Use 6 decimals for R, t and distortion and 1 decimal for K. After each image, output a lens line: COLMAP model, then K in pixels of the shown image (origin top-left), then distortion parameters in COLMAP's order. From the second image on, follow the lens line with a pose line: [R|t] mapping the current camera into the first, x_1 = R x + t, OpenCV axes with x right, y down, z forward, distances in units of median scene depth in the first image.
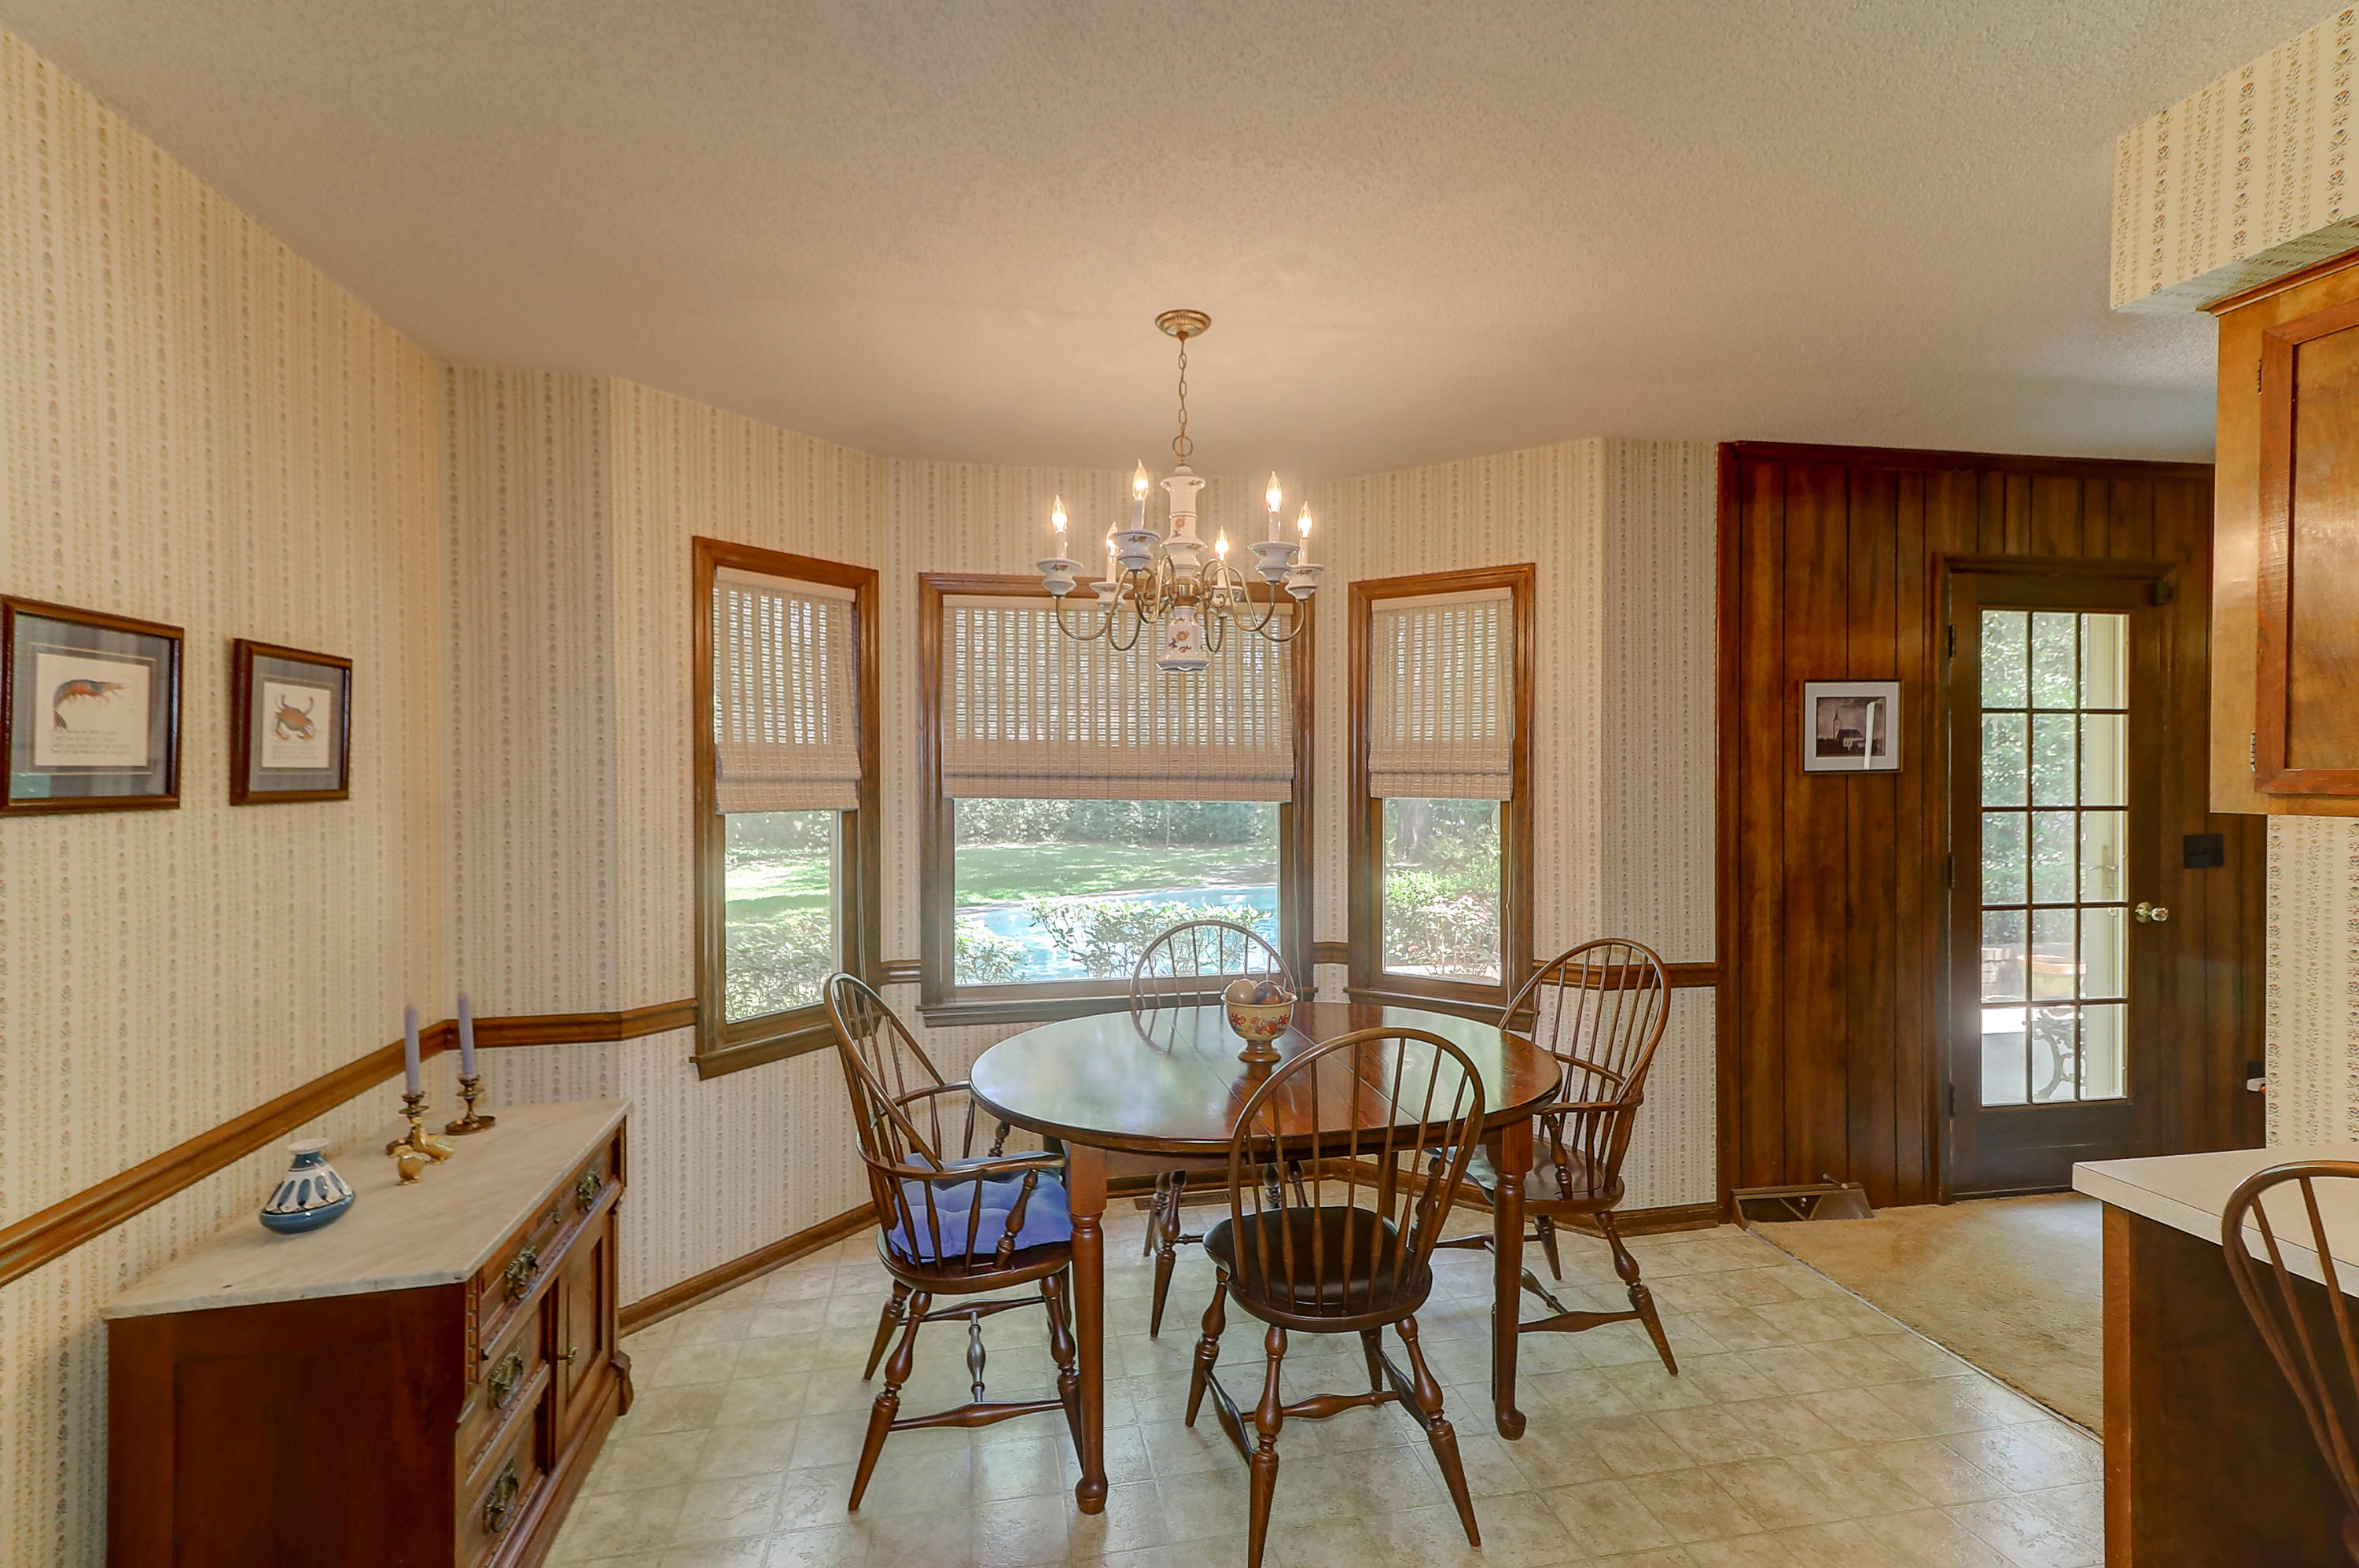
lens RADIAL K [[1075.7, 0, 1184.5], [0, 1075.7, 783.9], [0, 0, 1]] dist [0.031975, -0.001327]
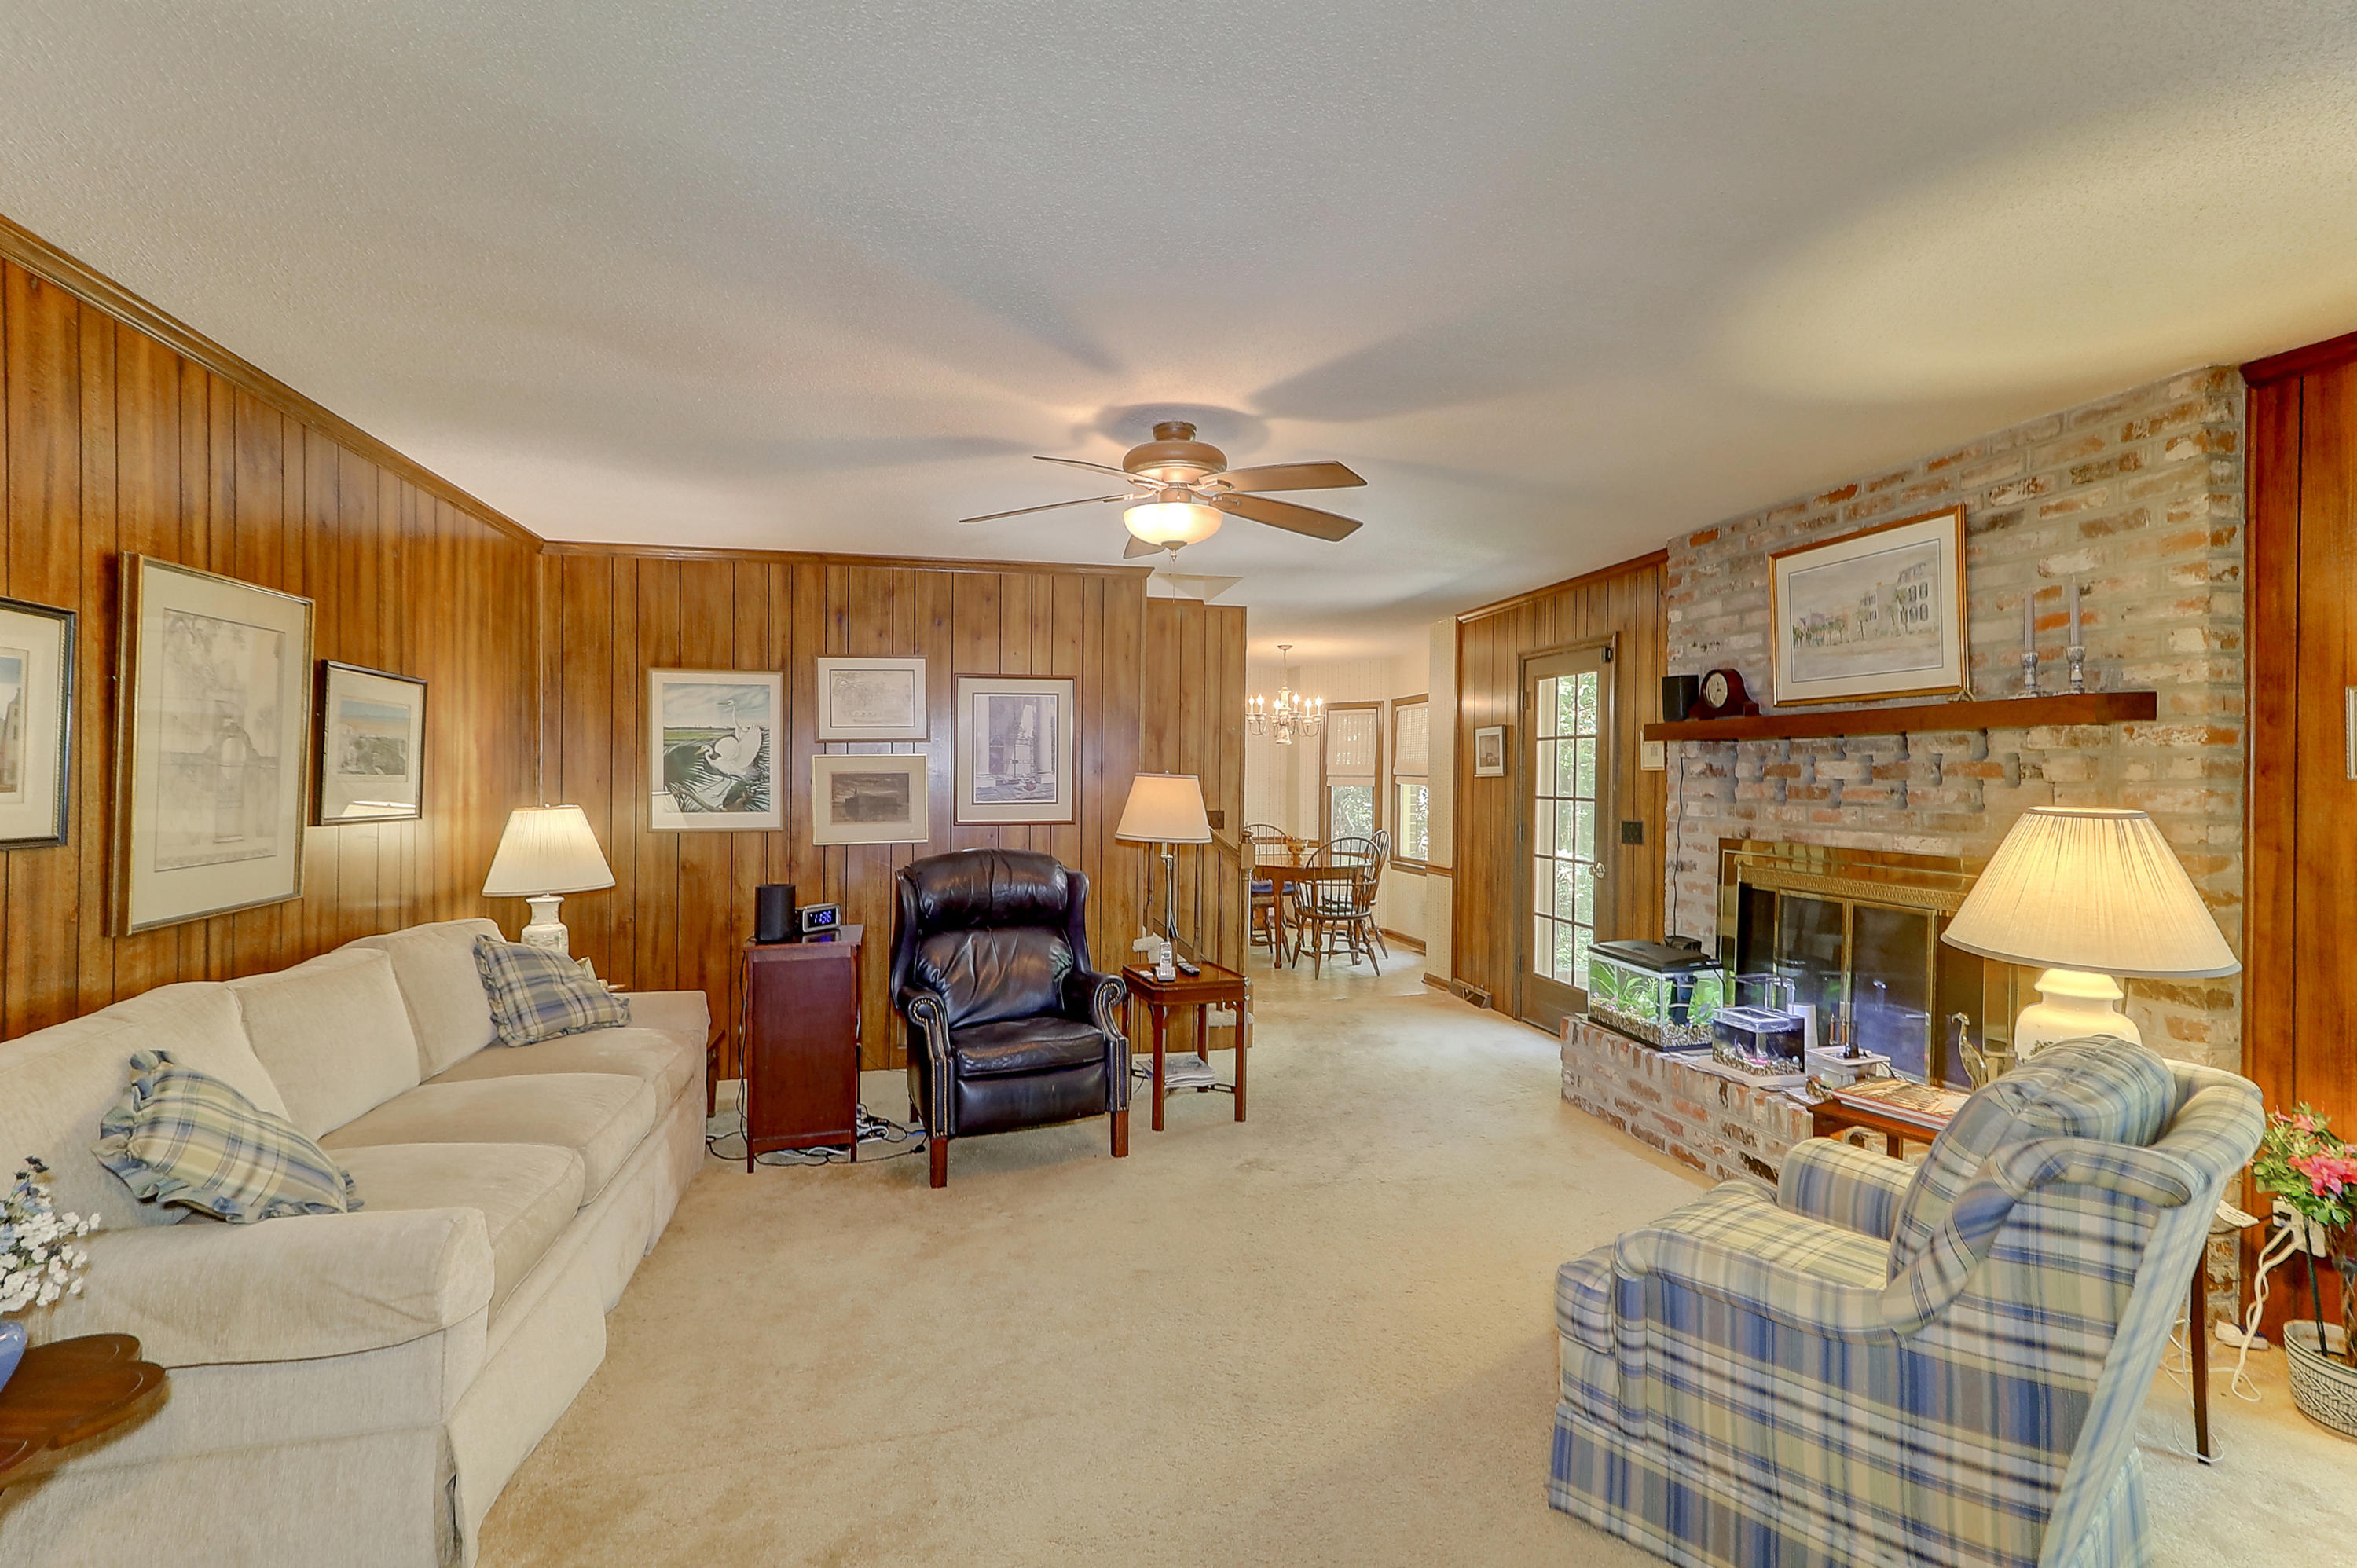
lens RADIAL K [[1074.7, 0, 1173.1], [0, 1074.7, 772.0], [0, 0, 1]] dist [0.031975, -0.001327]
pose [[0.017614, 0.001202, -0.999844, 2.375650], [-0.014413, 0.999896, 0.000948, -0.009307], [0.999741, 0.014394, 0.017630, 0.406724]]
